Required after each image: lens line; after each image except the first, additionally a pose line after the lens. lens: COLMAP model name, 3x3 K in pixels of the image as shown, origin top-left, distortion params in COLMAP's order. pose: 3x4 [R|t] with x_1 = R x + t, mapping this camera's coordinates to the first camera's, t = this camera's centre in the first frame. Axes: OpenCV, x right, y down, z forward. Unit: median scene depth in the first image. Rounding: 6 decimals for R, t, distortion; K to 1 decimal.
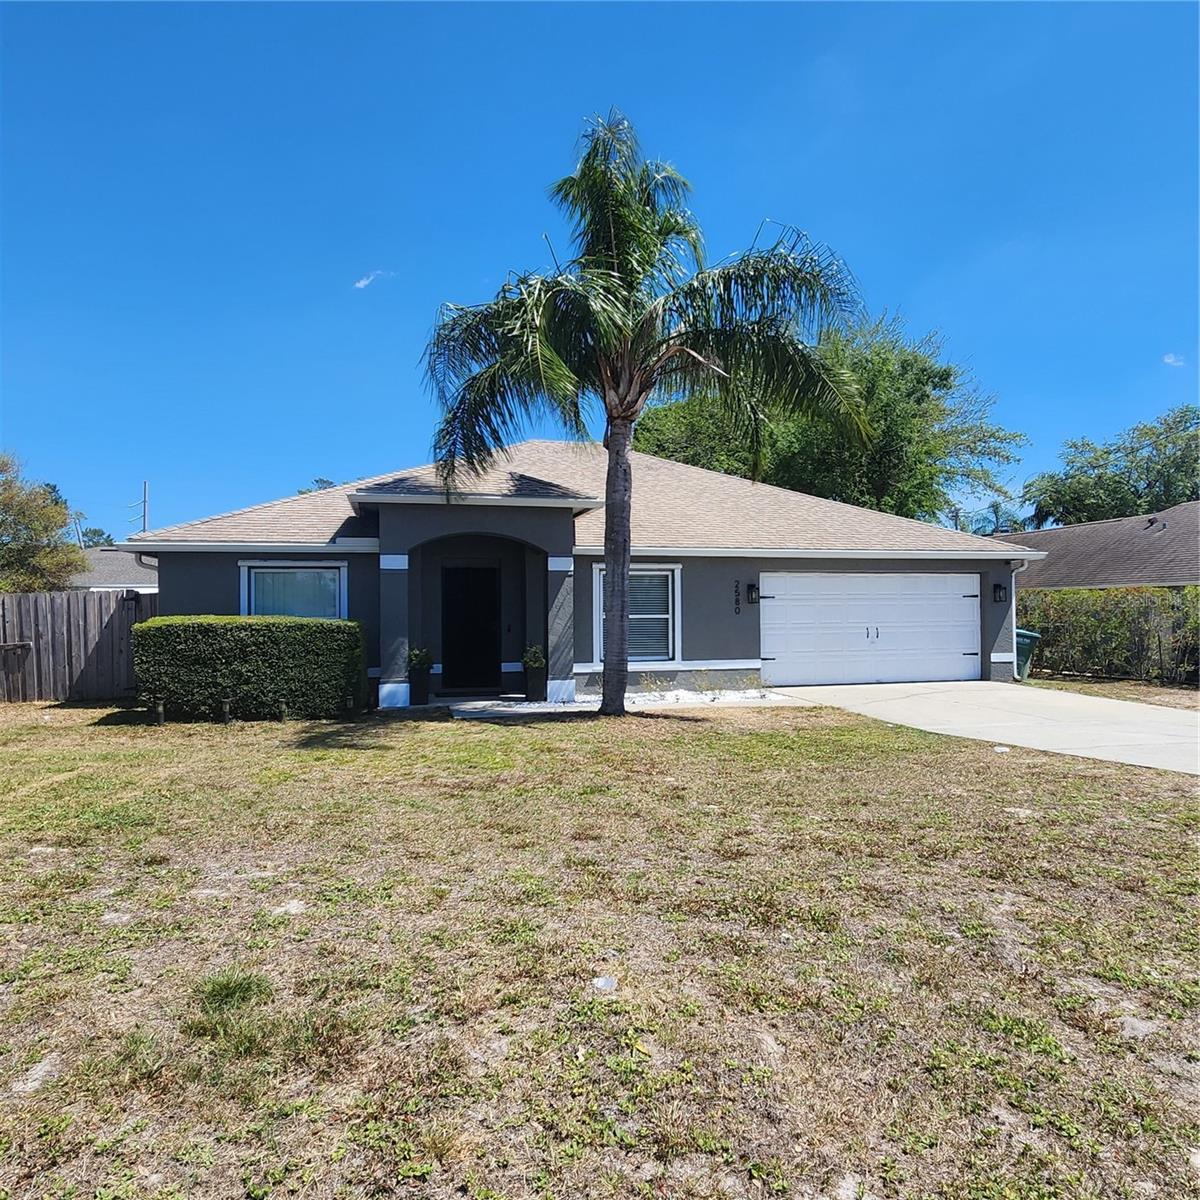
lens RADIAL K [[842.9, 0, 600.0], [0, 842.9, 597.0], [0, 0, 1]] dist [-0.003878, -0.003545]
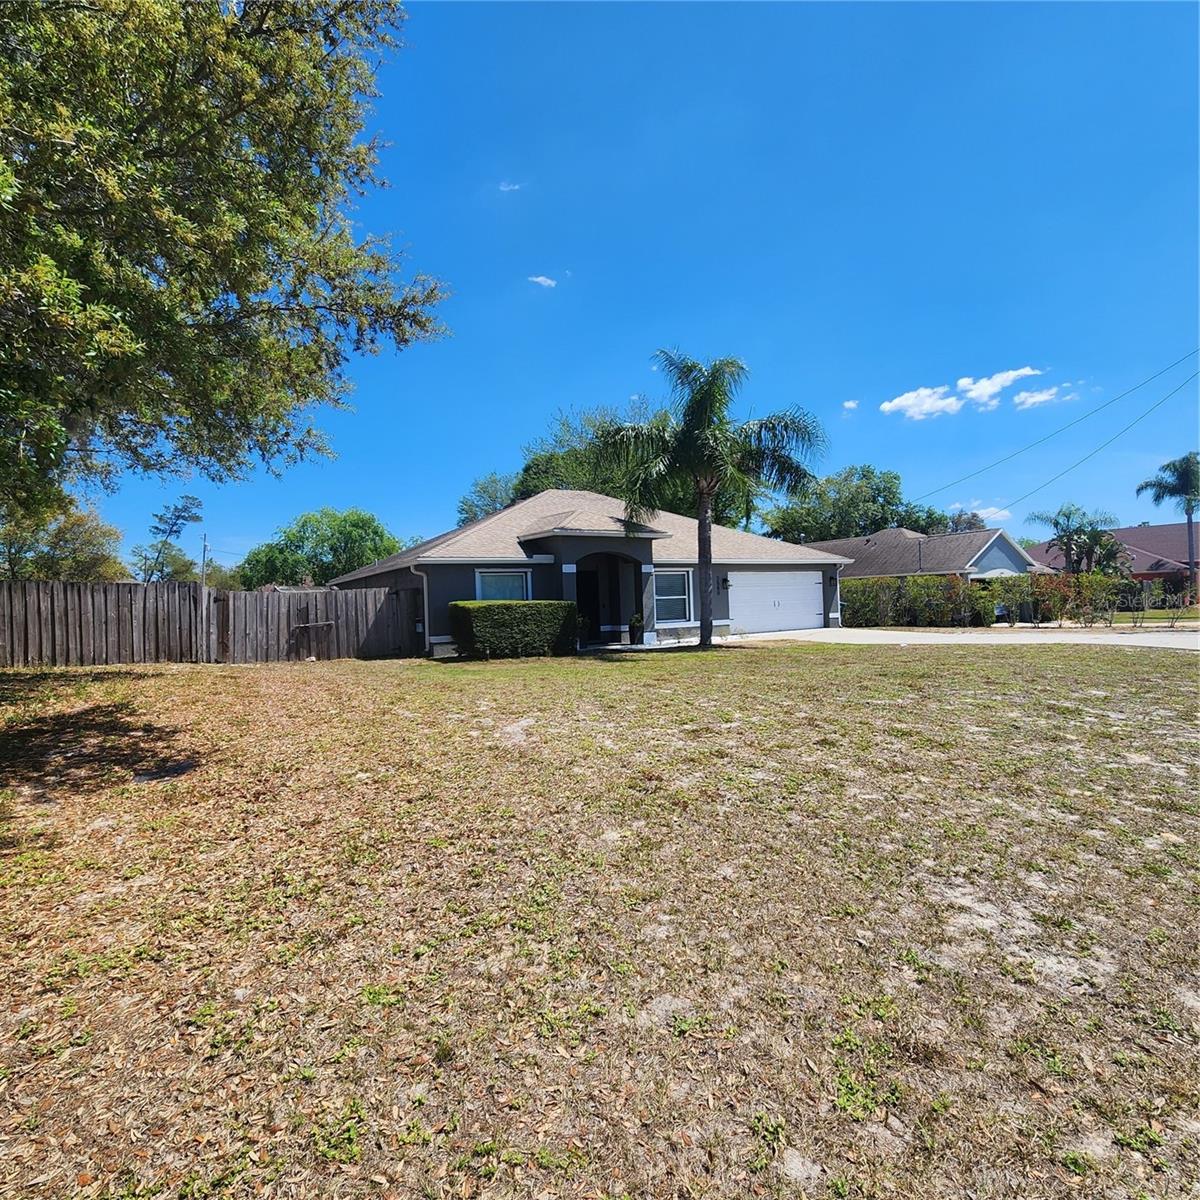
lens RADIAL K [[657.7, 0, 603.6], [0, 657.7, 592.8], [0, 0, 1]] dist [0.005971, -0.003294]
pose [[0.957845, -0.021742, 0.286461, -0.538270], [0.021866, 0.999757, 0.002765, 0.007008], [-0.286452, 0.003615, 0.958088, -0.324254]]
